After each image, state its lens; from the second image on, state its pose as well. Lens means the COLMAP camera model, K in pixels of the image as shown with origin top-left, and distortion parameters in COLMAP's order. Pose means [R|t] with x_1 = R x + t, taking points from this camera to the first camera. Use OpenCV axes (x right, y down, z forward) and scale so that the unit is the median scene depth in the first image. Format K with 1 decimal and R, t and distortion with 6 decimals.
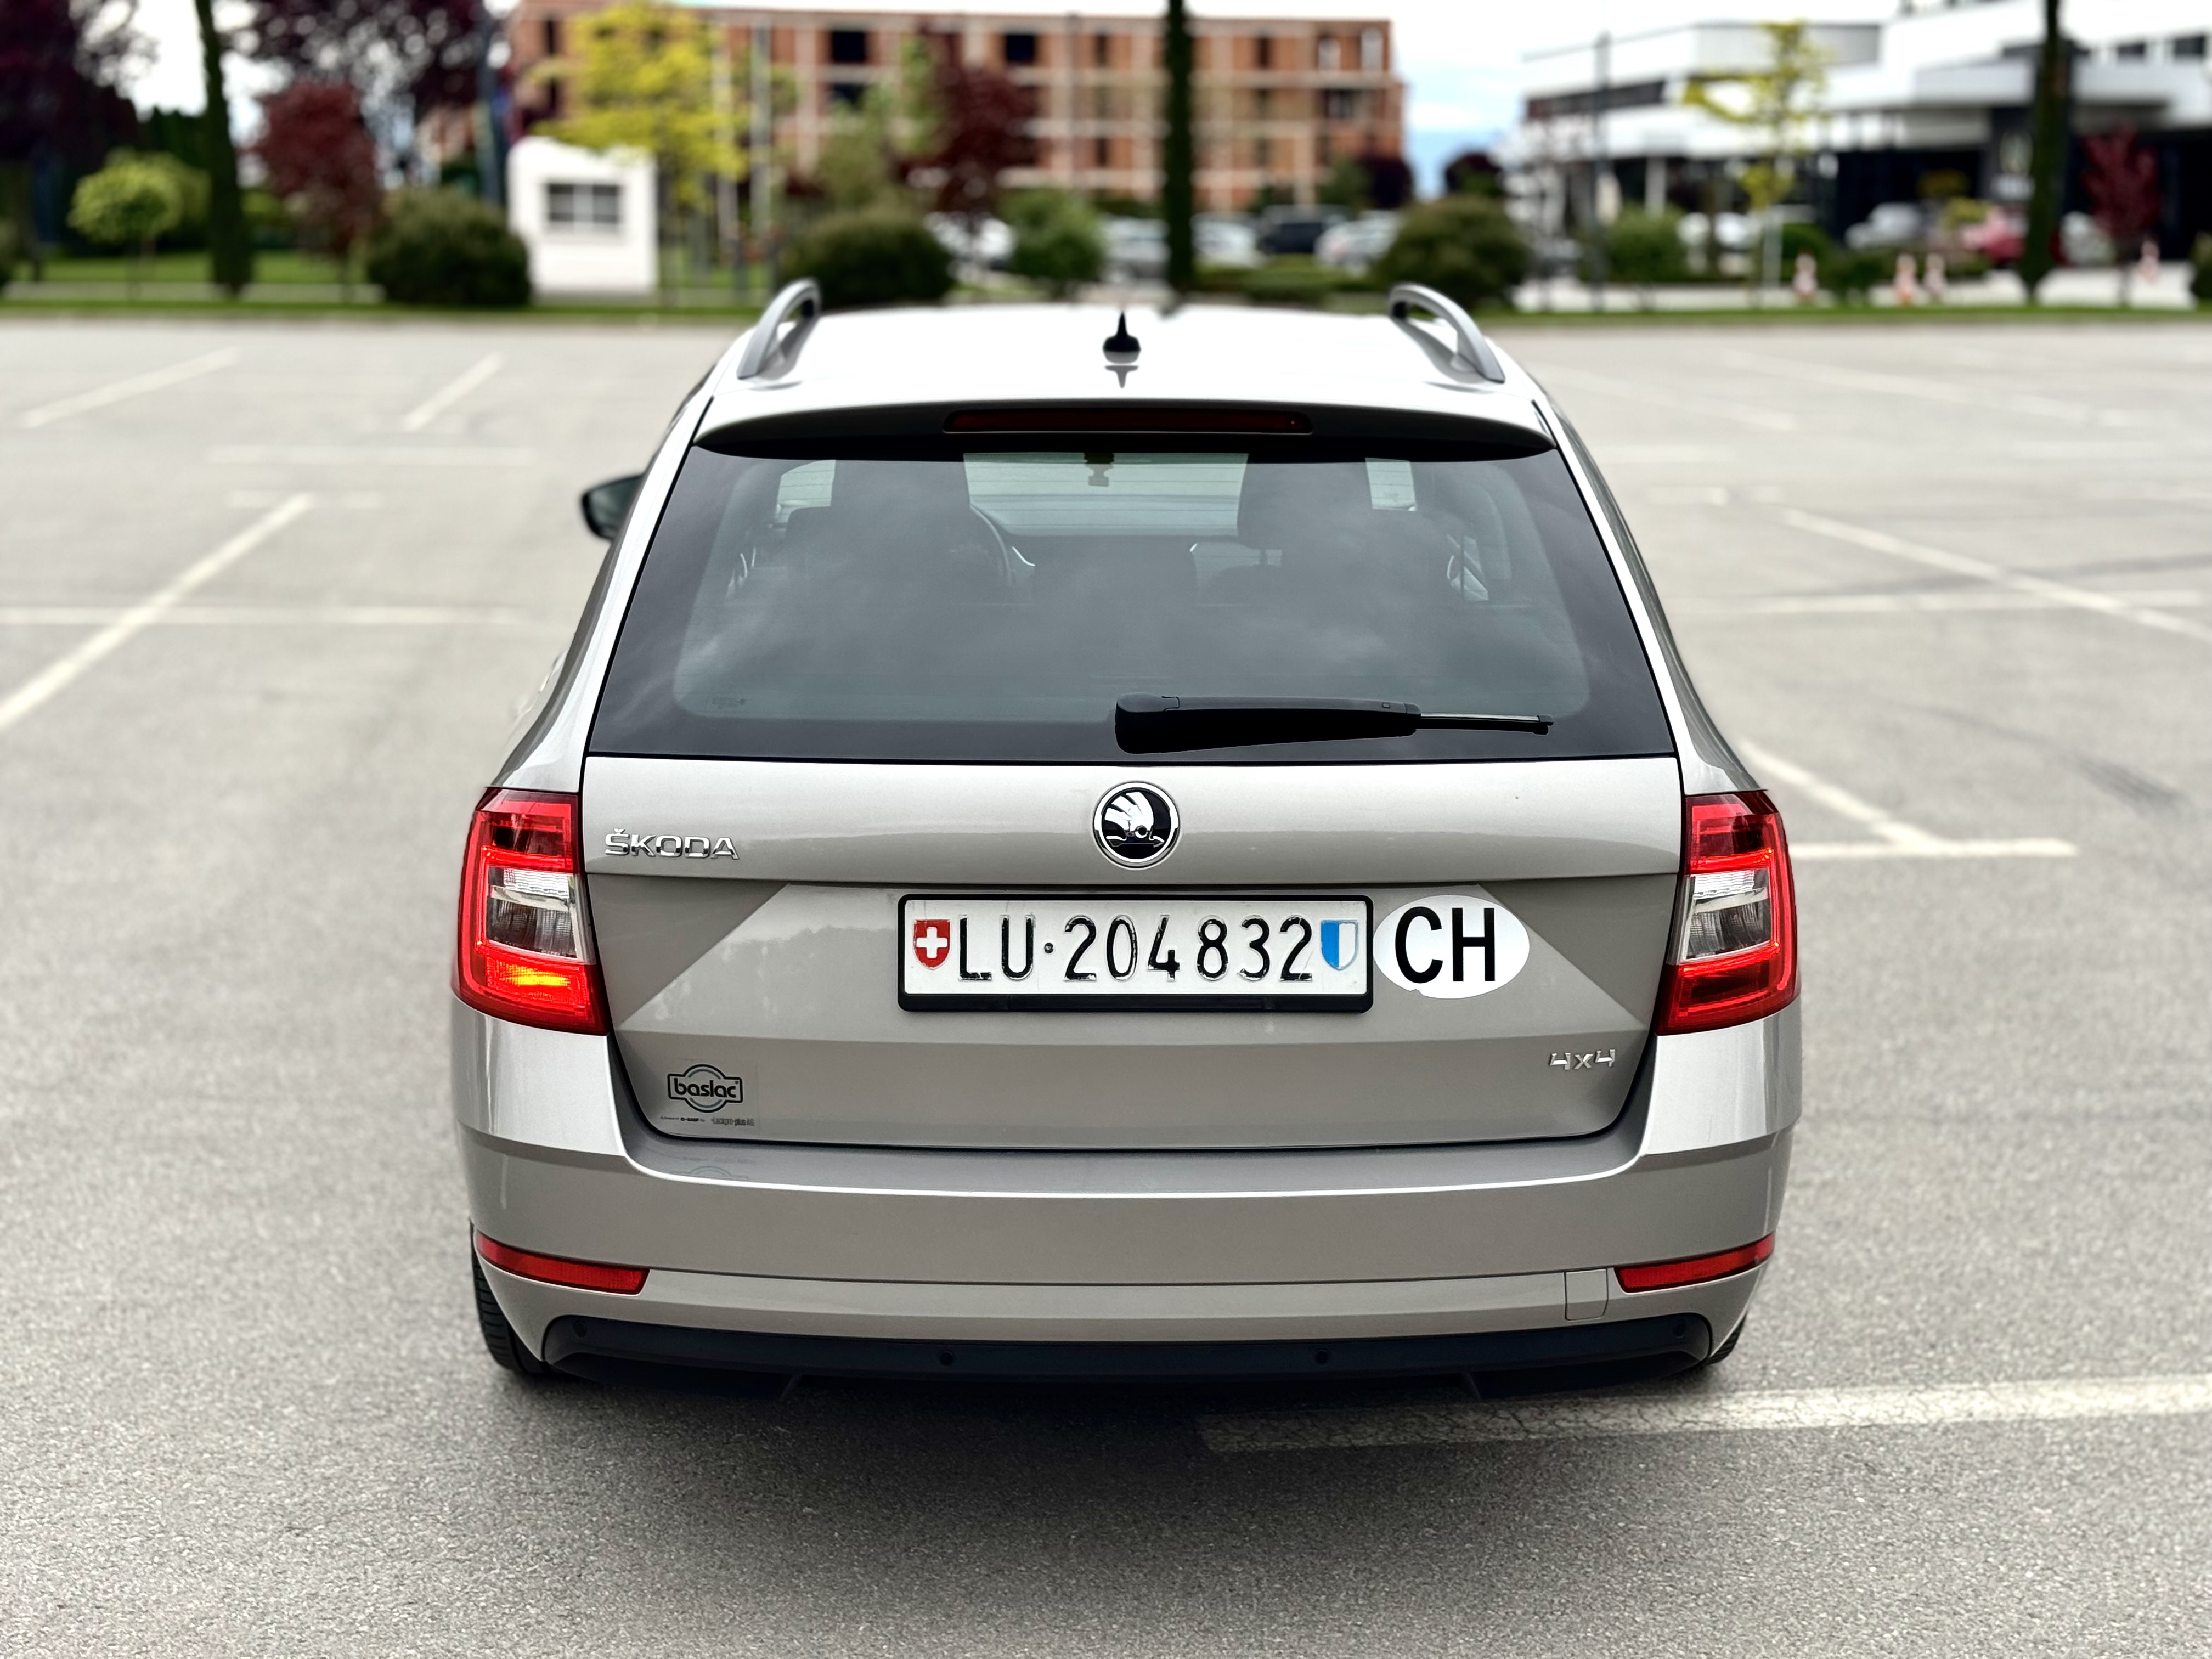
lens RADIAL K [[3101.6, 0, 1024.4], [0, 3101.6, 831.5], [0, 0, 1]] dist [0.156284, -0.055637]
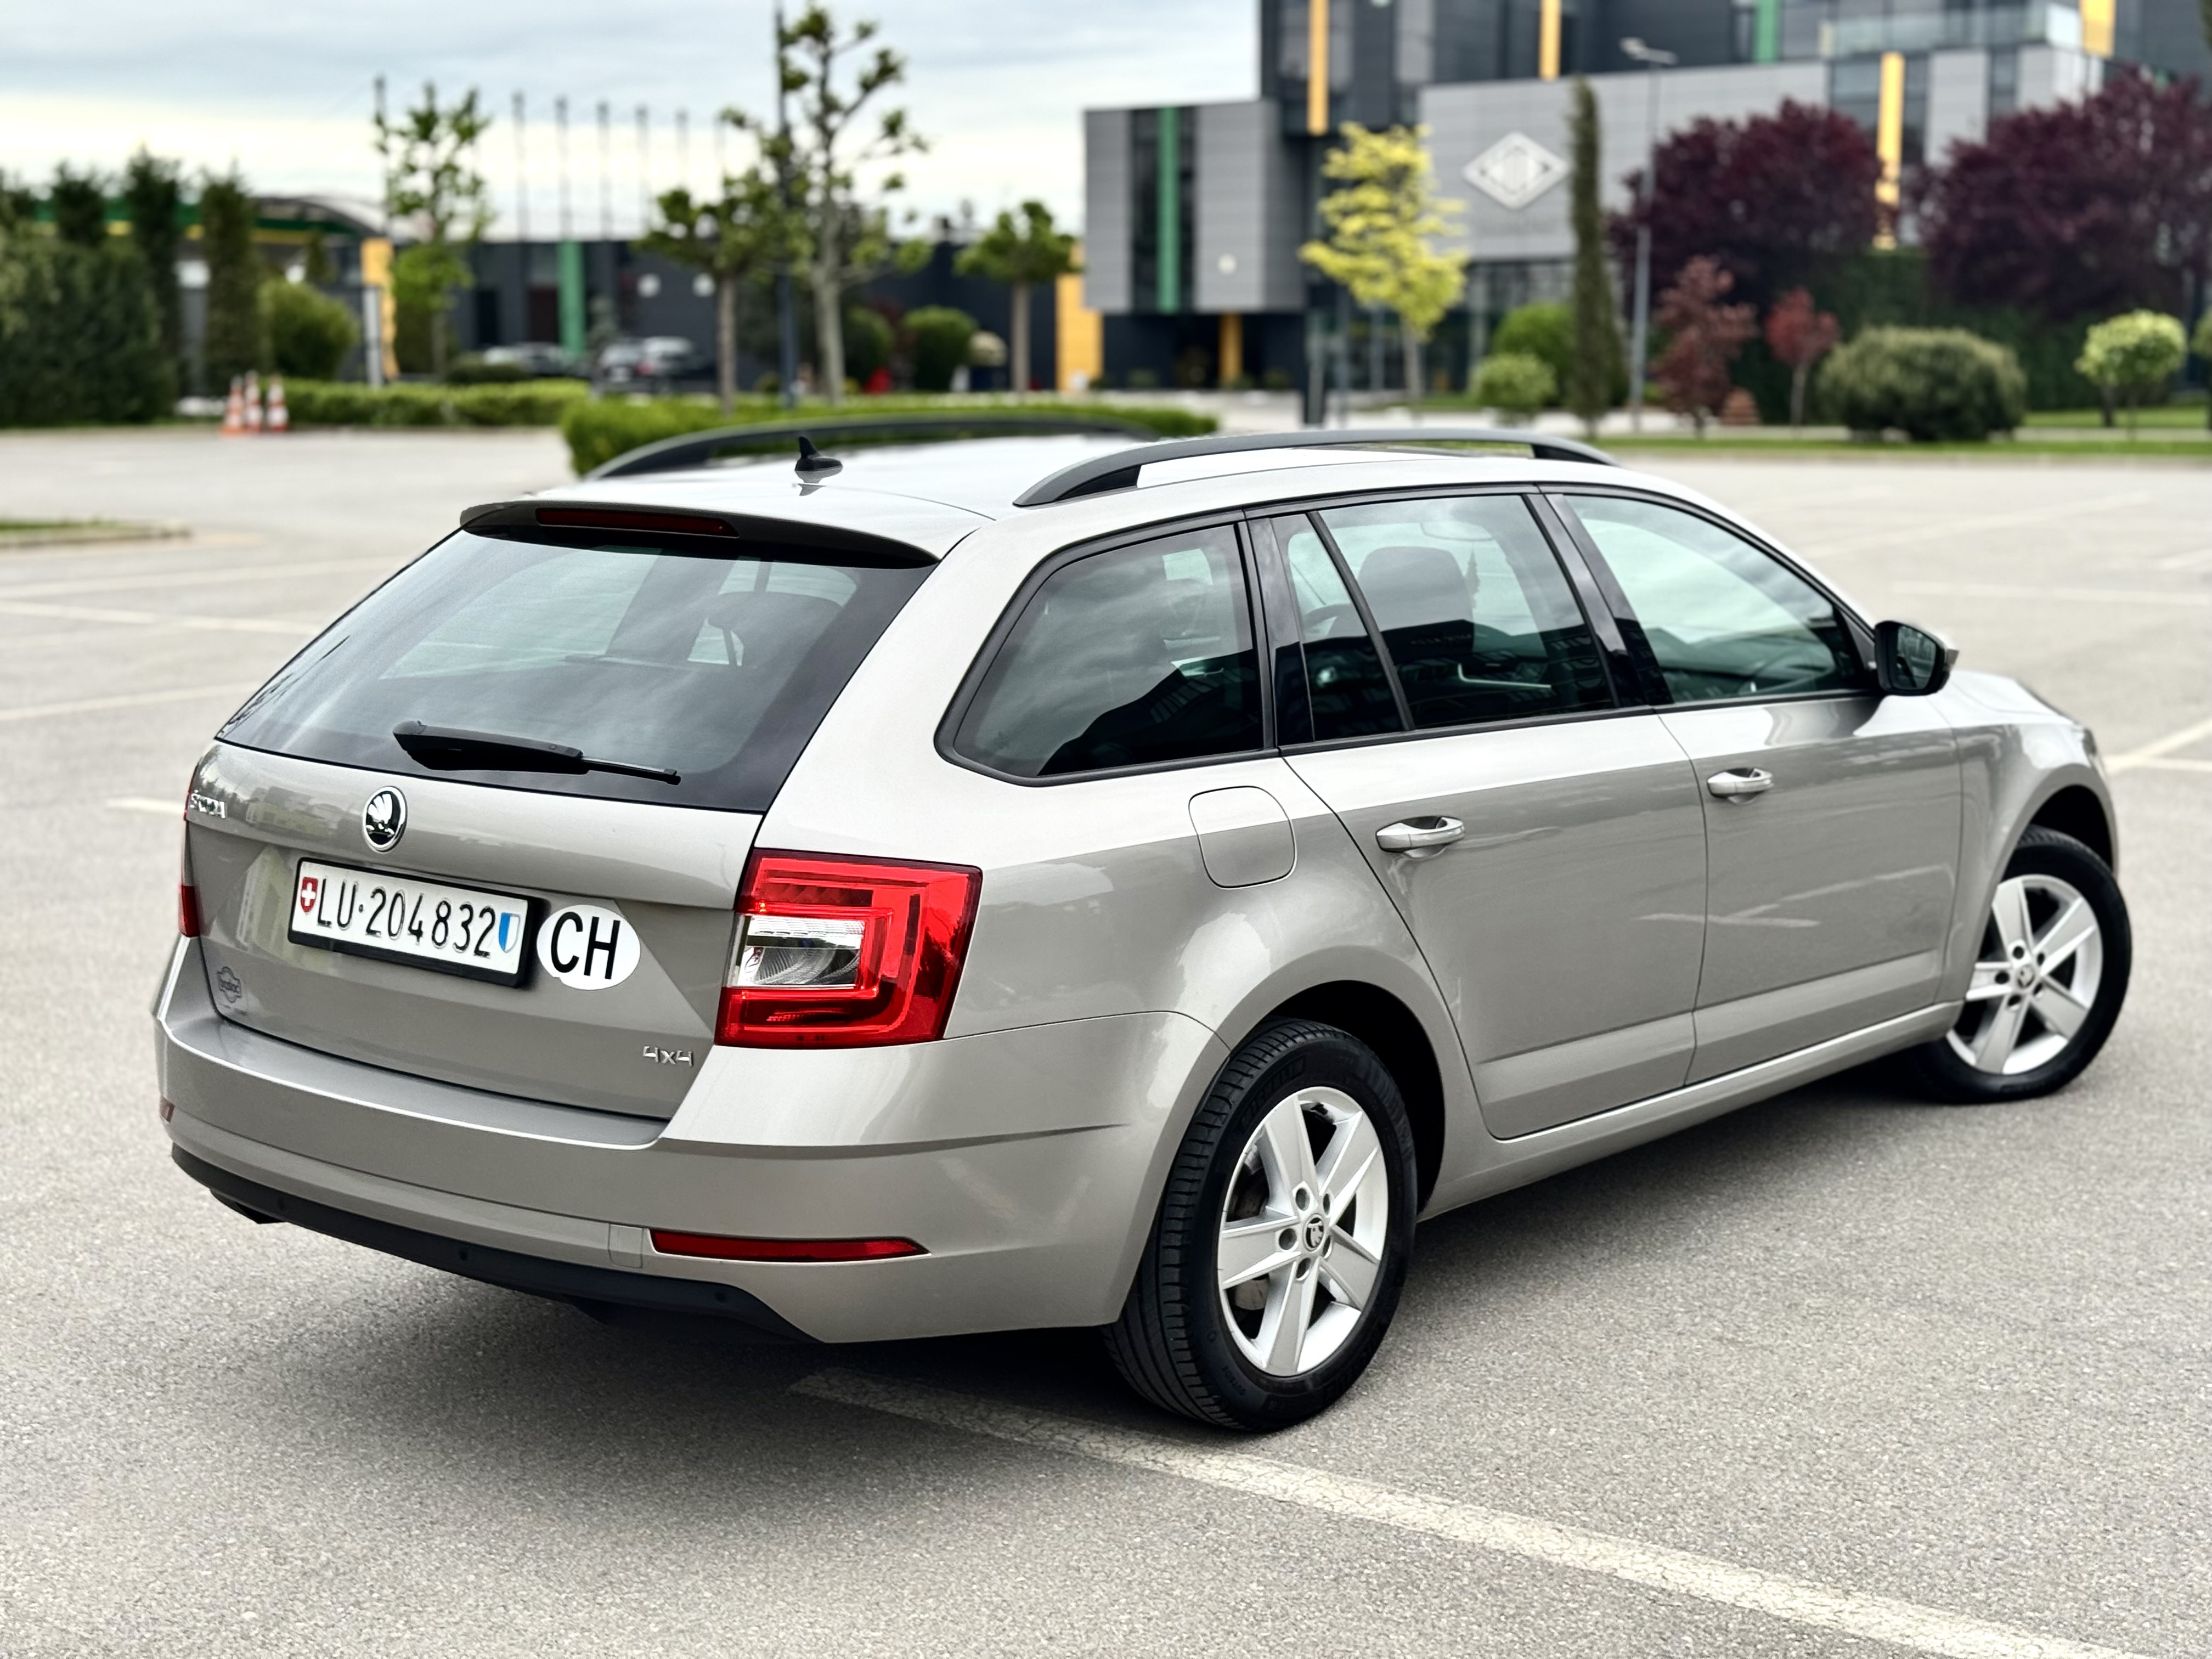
lens RADIAL K [[3101.6, 0, 1024.4], [0, 3101.6, 831.5], [0, 0, 1]] dist [0.156284, -0.055637]
pose [[0.751500, 0.098742, -0.652302, 1.079848], [-0.128798, 0.991669, 0.001728, -0.033323], [0.647039, 0.082717, 0.757957, 0.173717]]
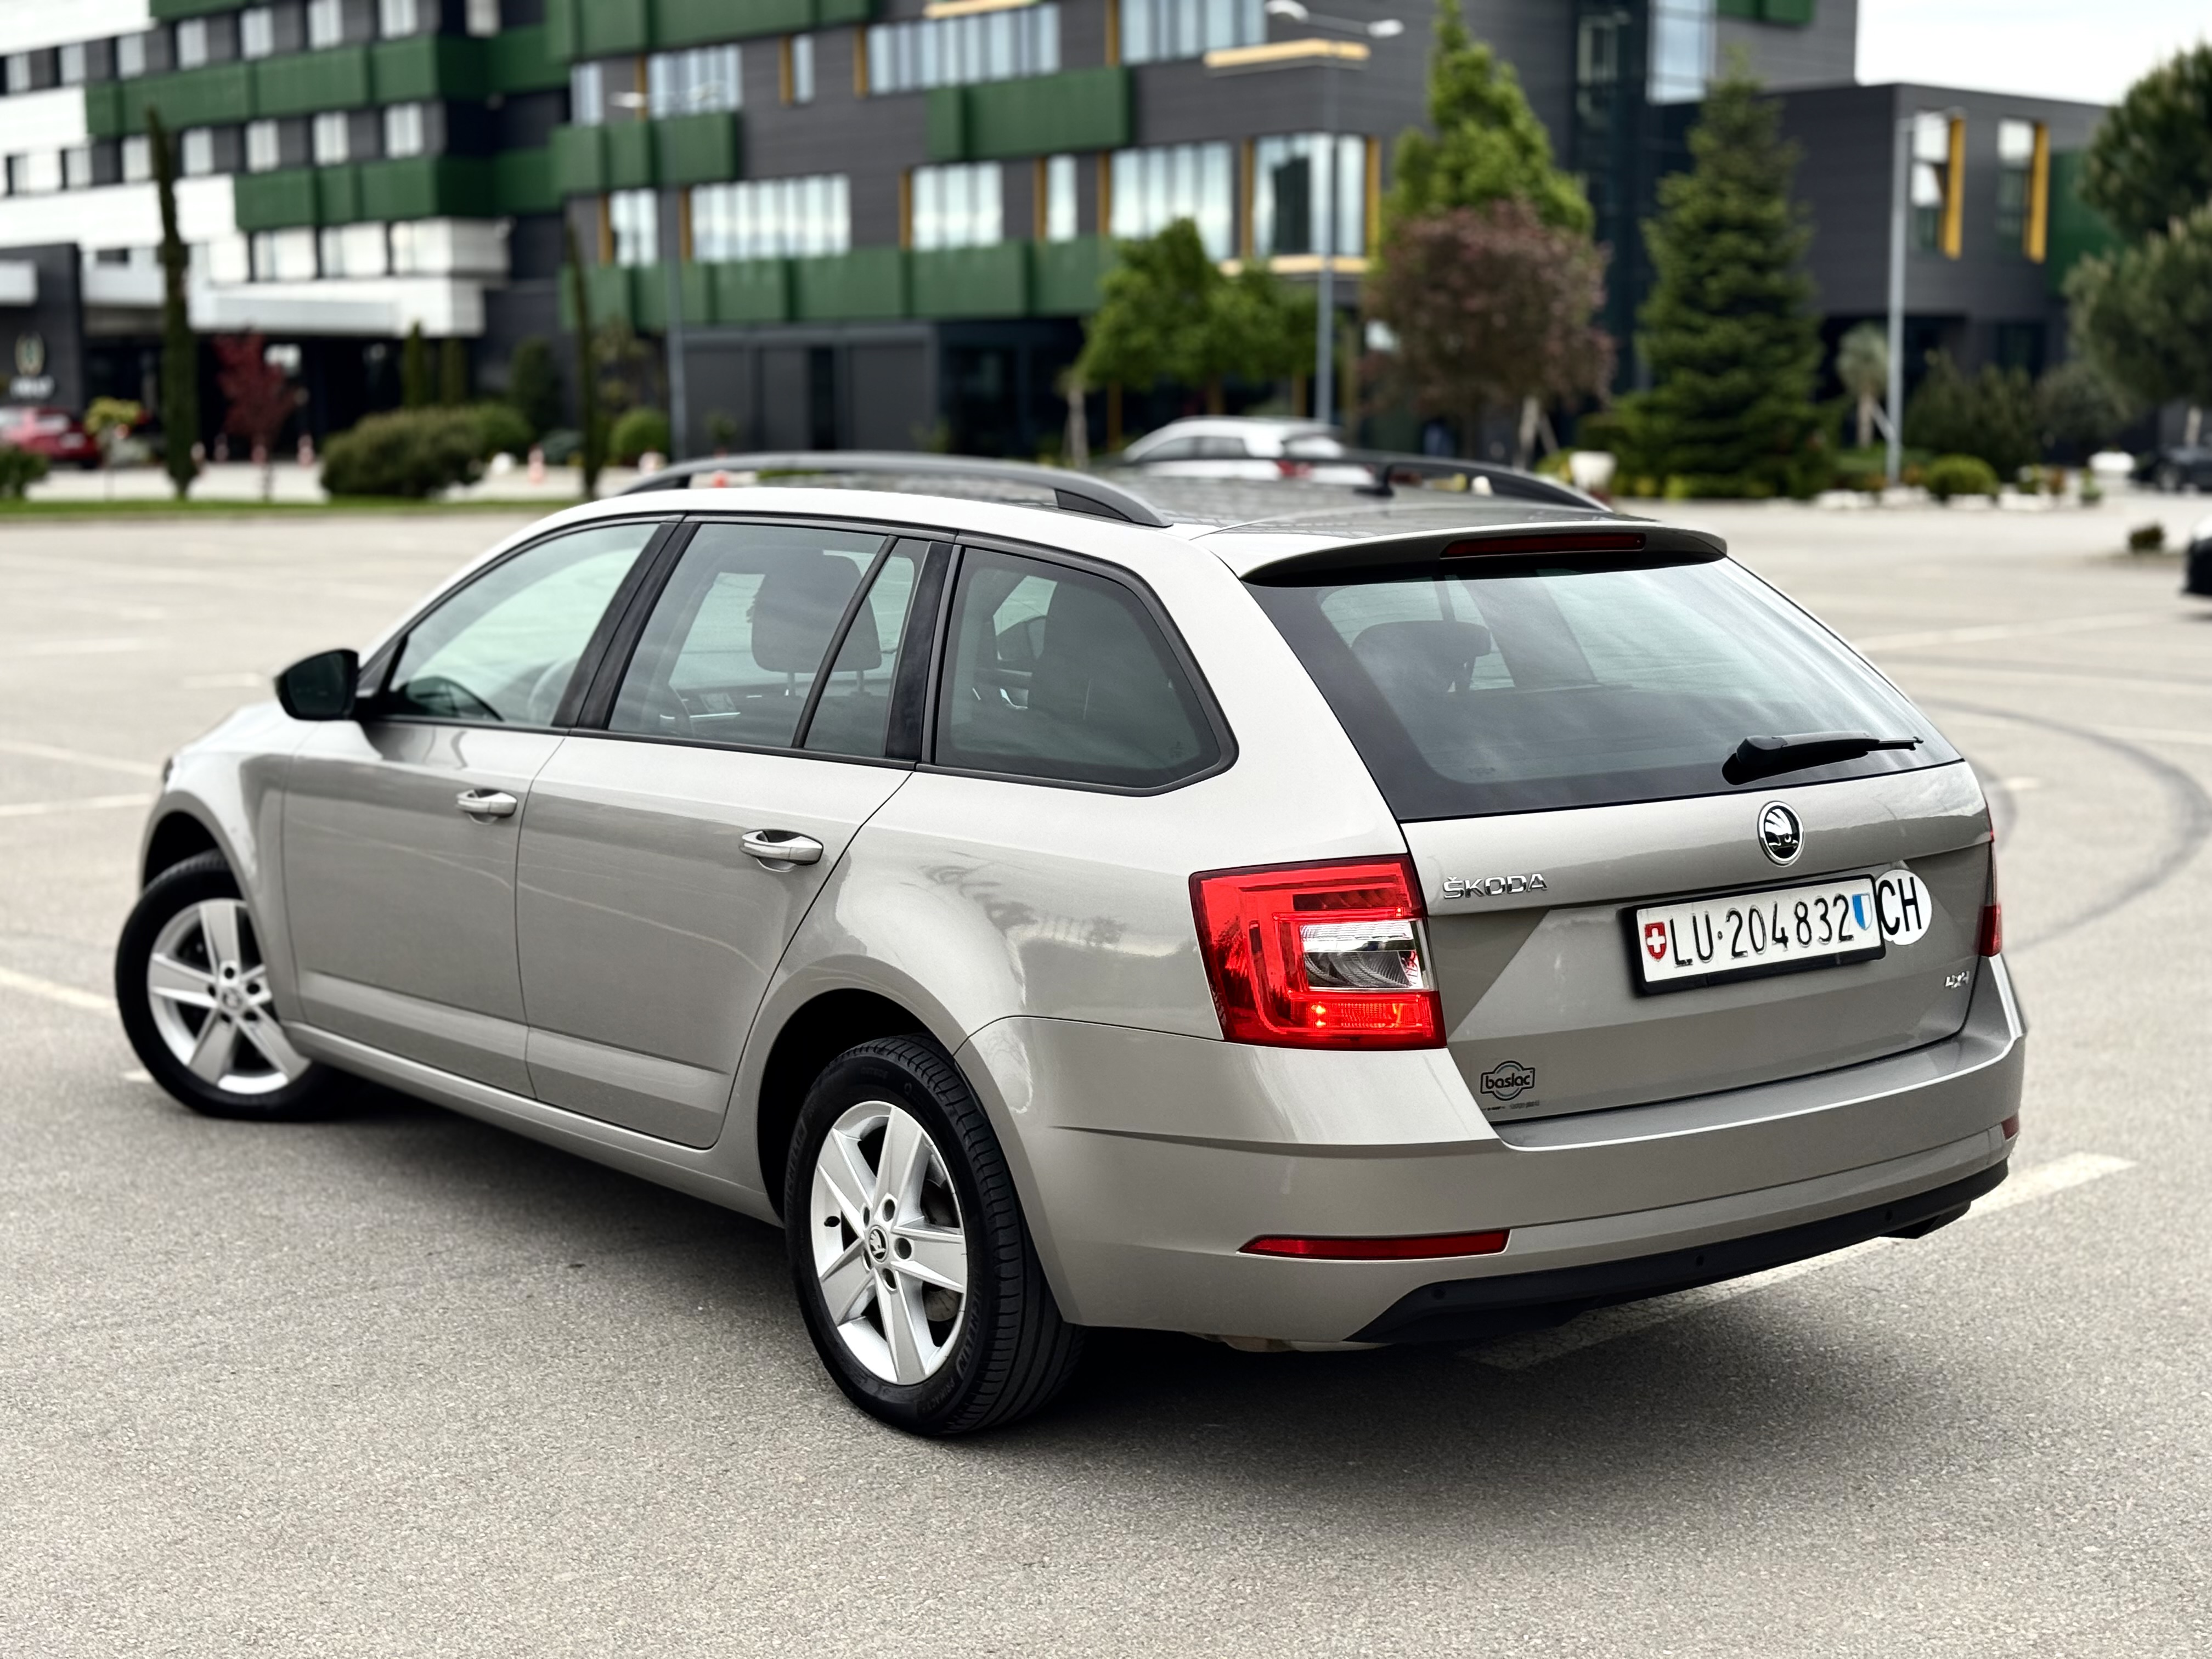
lens RADIAL K [[3124.6, 0, 1106.0], [0, 3124.6, 829.5], [0, 0, 1]] dist [0.148470, -0.028575]
pose [[0.797302, -0.083391, 0.597792, -0.987623], [0.120777, 0.992421, -0.022644, -0.008093], [-0.591374, 0.090254, 0.801331, 0.084831]]
